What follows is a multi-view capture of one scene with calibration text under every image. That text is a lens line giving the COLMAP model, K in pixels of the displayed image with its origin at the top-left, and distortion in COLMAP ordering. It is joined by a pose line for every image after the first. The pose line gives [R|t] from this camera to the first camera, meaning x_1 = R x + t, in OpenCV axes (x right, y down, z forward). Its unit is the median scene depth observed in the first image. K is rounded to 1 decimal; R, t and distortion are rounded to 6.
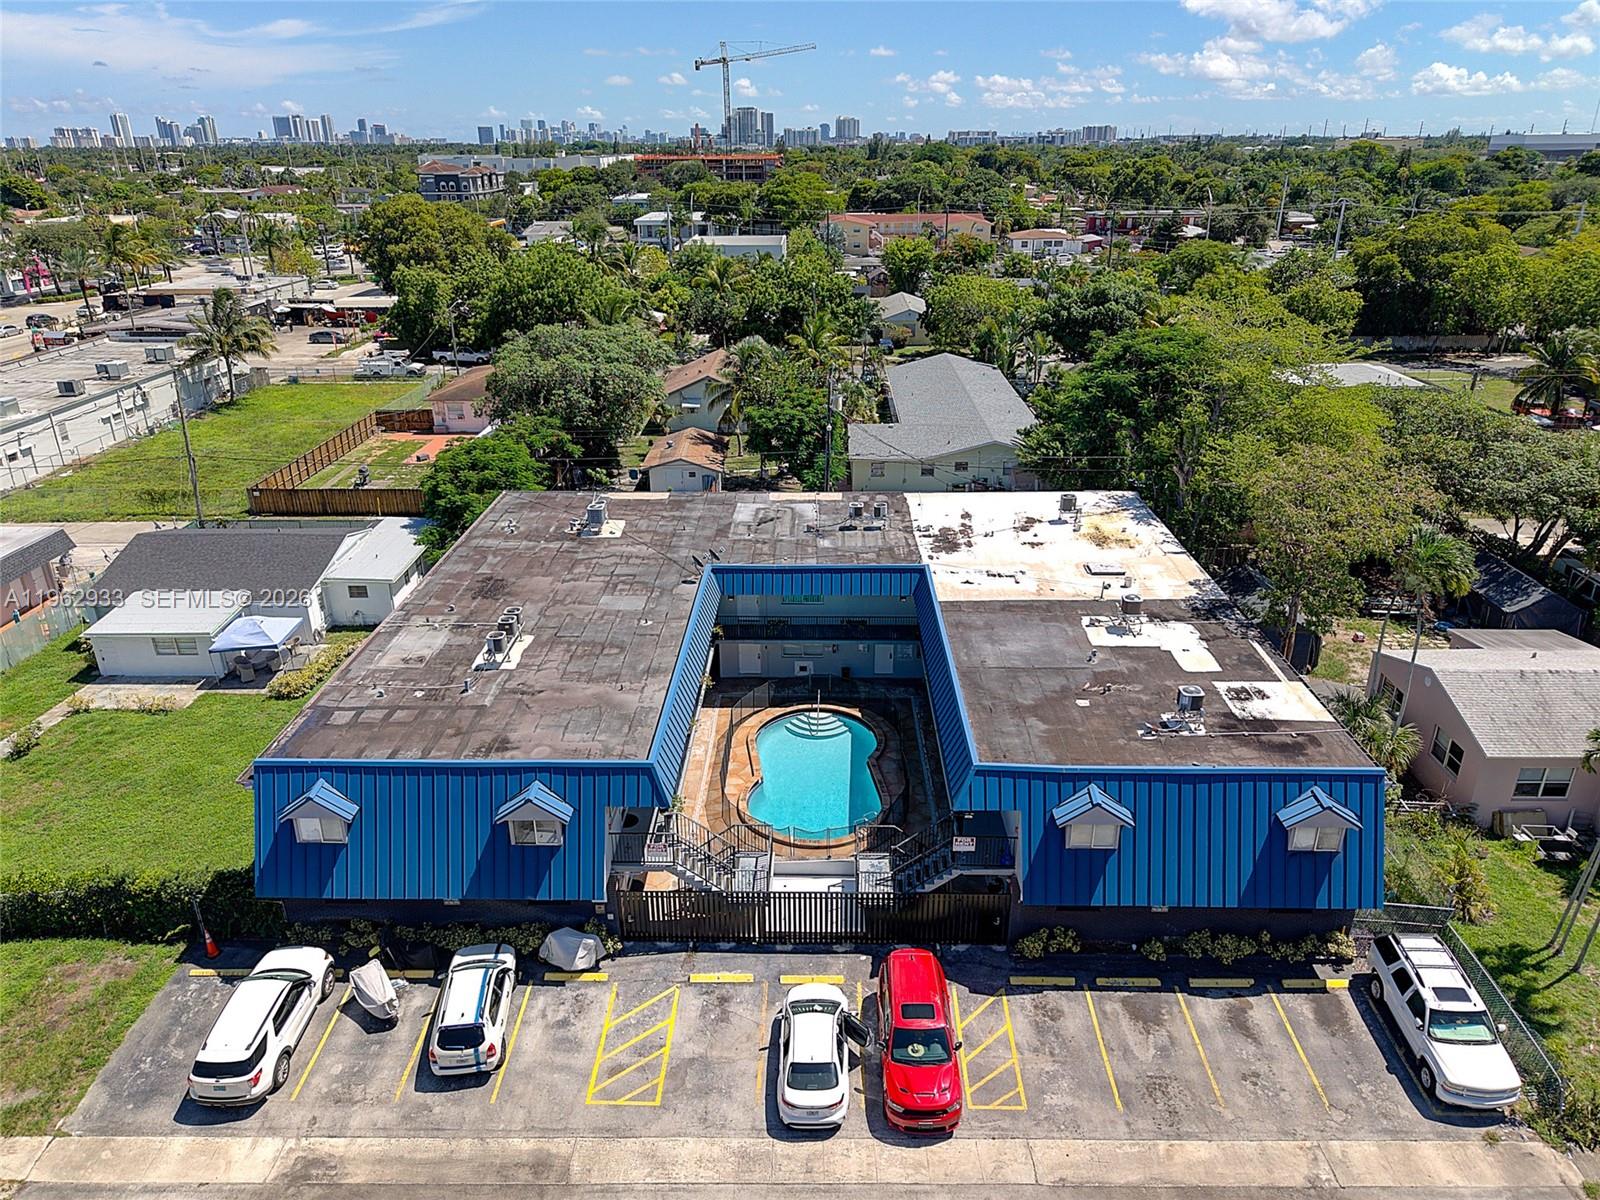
lens RADIAL K [[1077.7, 0, 800.0], [0, 1077.7, 600.0], [0, 0, 1]] dist [0.012991, -0.007952]
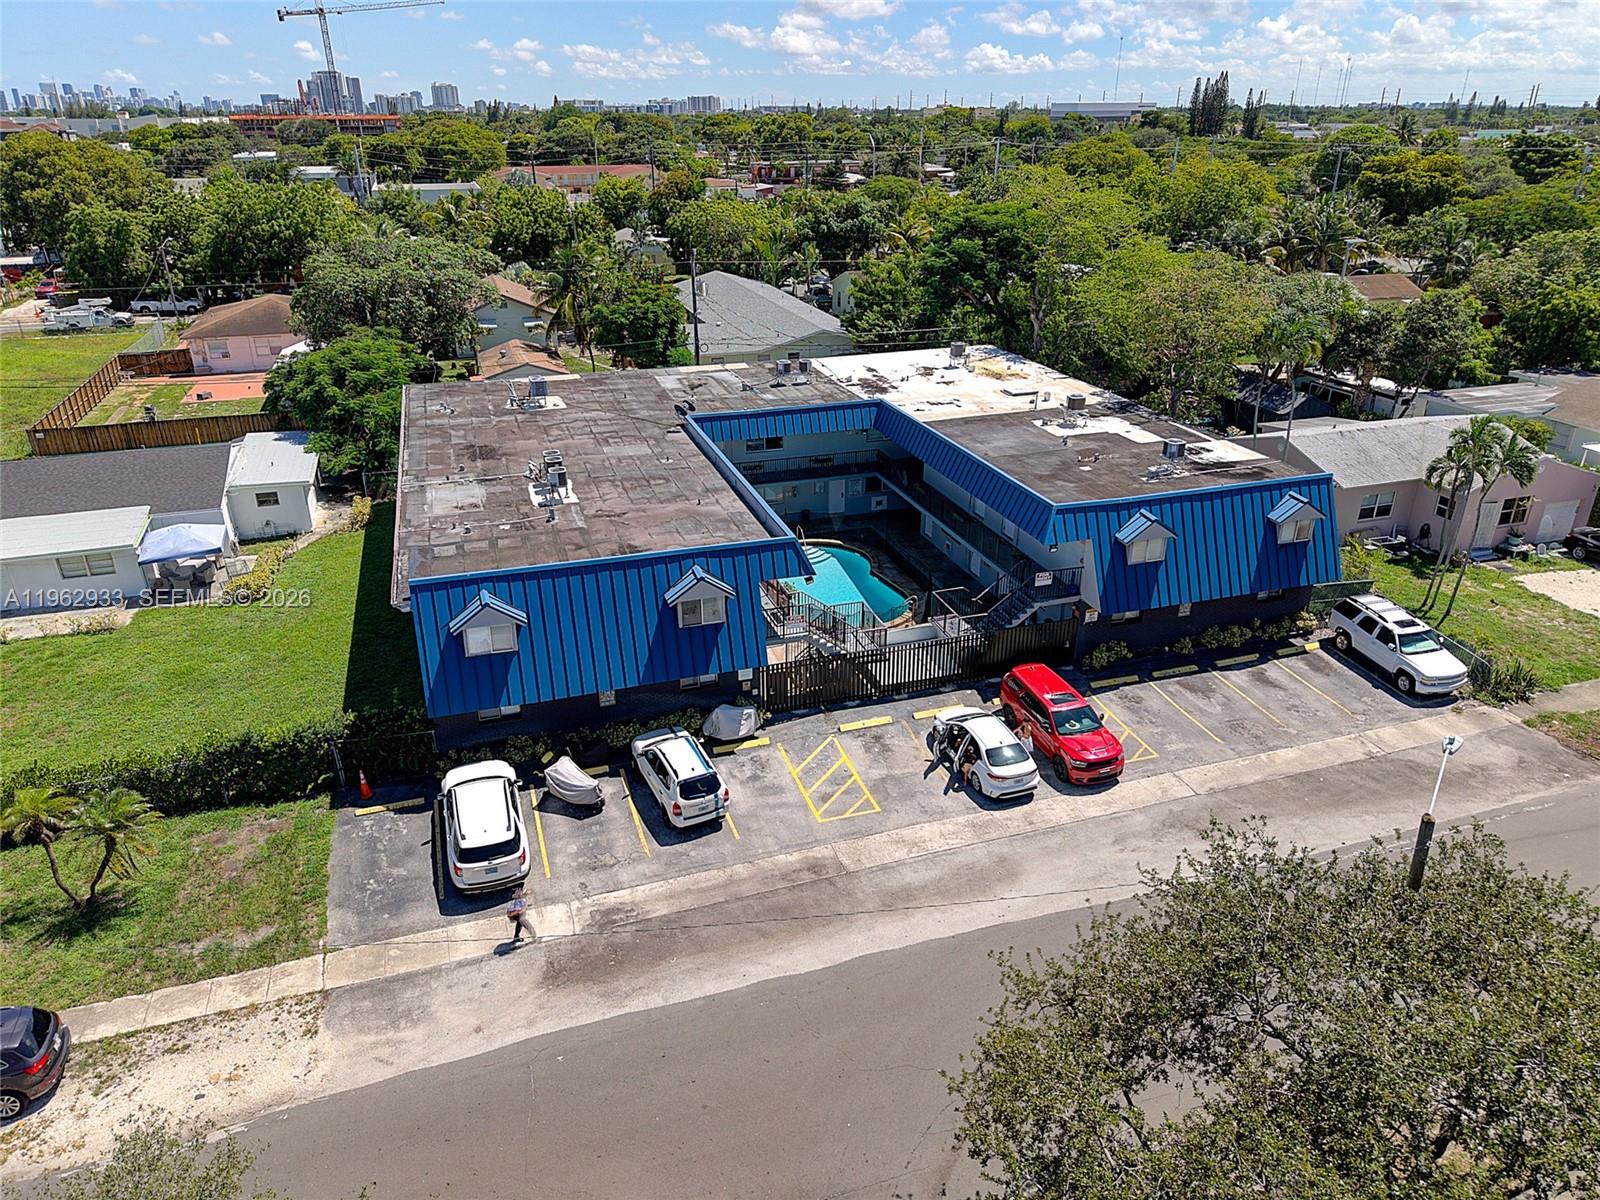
lens RADIAL K [[1077.7, 0, 800.0], [0, 1077.7, 600.0], [0, 0, 1]] dist [0.021394, -0.016270]
pose [[0.944472, -0.132078, 0.300879, -0.448011], [0.125534, 0.991239, 0.041069, 0.163039], [-0.303667, -0.001018, 0.952778, -0.046172]]
